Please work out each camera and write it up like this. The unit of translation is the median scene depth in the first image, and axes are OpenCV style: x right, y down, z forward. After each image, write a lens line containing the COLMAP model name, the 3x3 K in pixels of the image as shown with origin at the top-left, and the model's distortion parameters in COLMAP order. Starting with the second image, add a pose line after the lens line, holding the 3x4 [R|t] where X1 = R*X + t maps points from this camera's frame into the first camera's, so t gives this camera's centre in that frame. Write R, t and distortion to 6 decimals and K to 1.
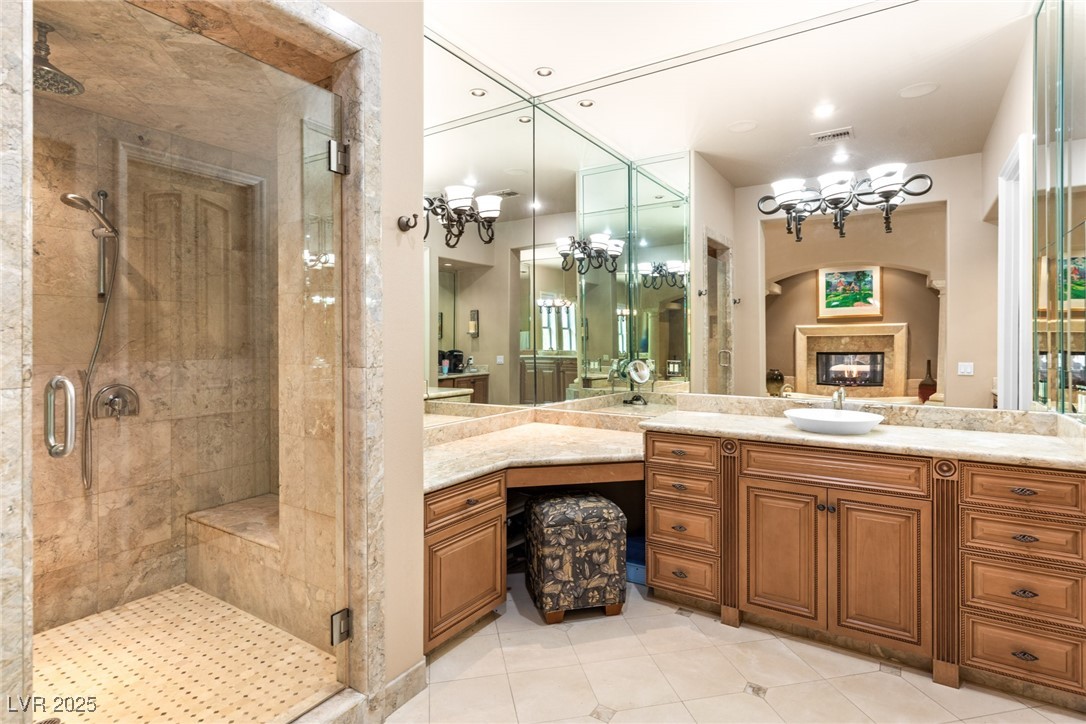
lens RADIAL K [[547.4, 0, 554.4], [0, 547.4, 341.5], [0, 0, 1]] dist [-0.000530, 0.000101]
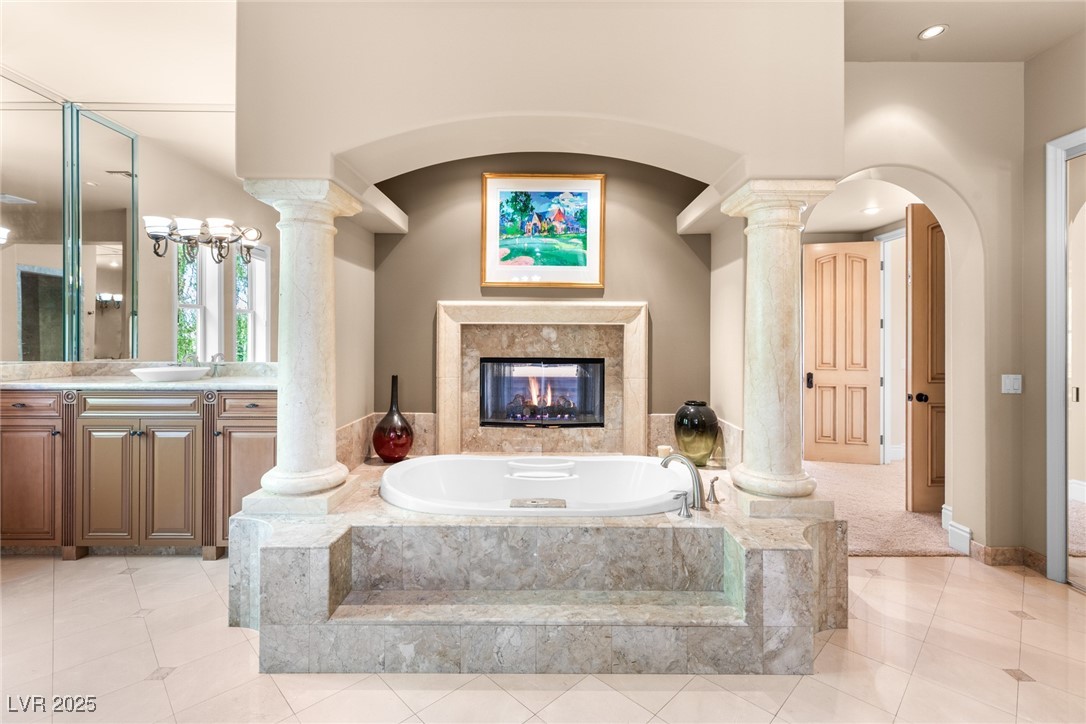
lens RADIAL K [[493.0, 0, 553.8], [0, 493.0, 340.1], [0, 0, 1]] dist [-0.000108, -0.001071]
pose [[0.846218, 0.006839, 0.532794, 1.014801], [-0.010842, 0.999932, 0.004384, 0.004044], [-0.532727, -0.009487, 0.846234, 2.017379]]
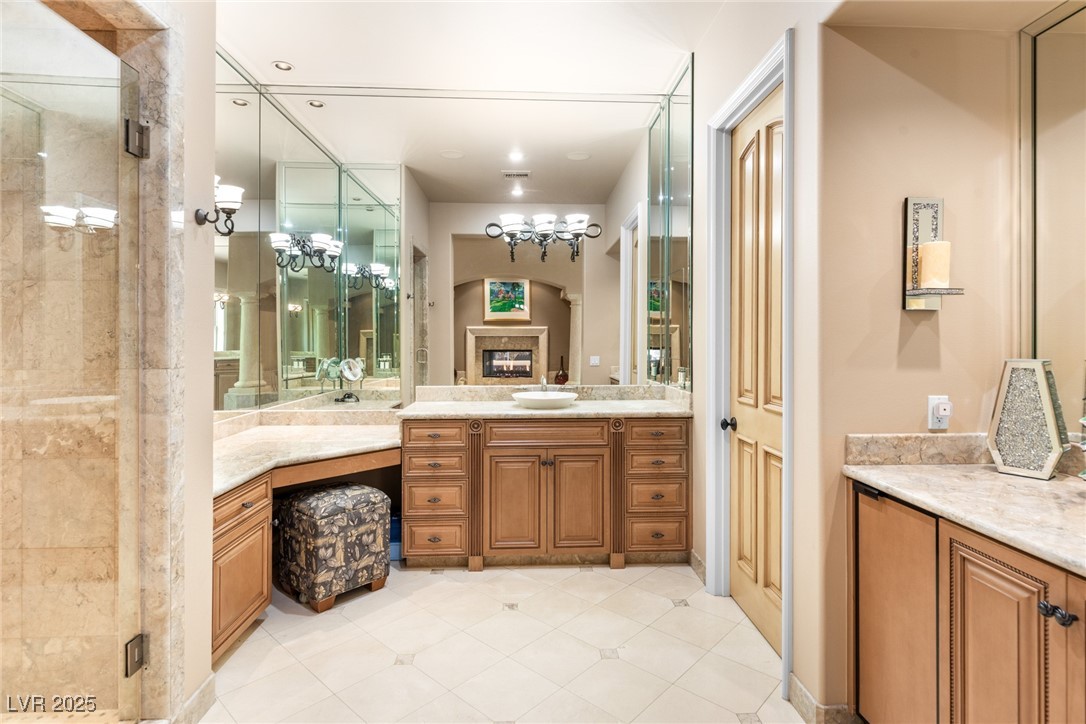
lens RADIAL K [[547.4, 0, 549.3], [0, 547.4, 342.2], [0, 0, 1]] dist [-0.000530, 0.000101]
pose [[0.815711, -0.002609, 0.578453, -0.256427], [0.001100, 0.999995, 0.002959, 0.000340], [-0.578458, -0.001778, 0.815710, -0.099162]]
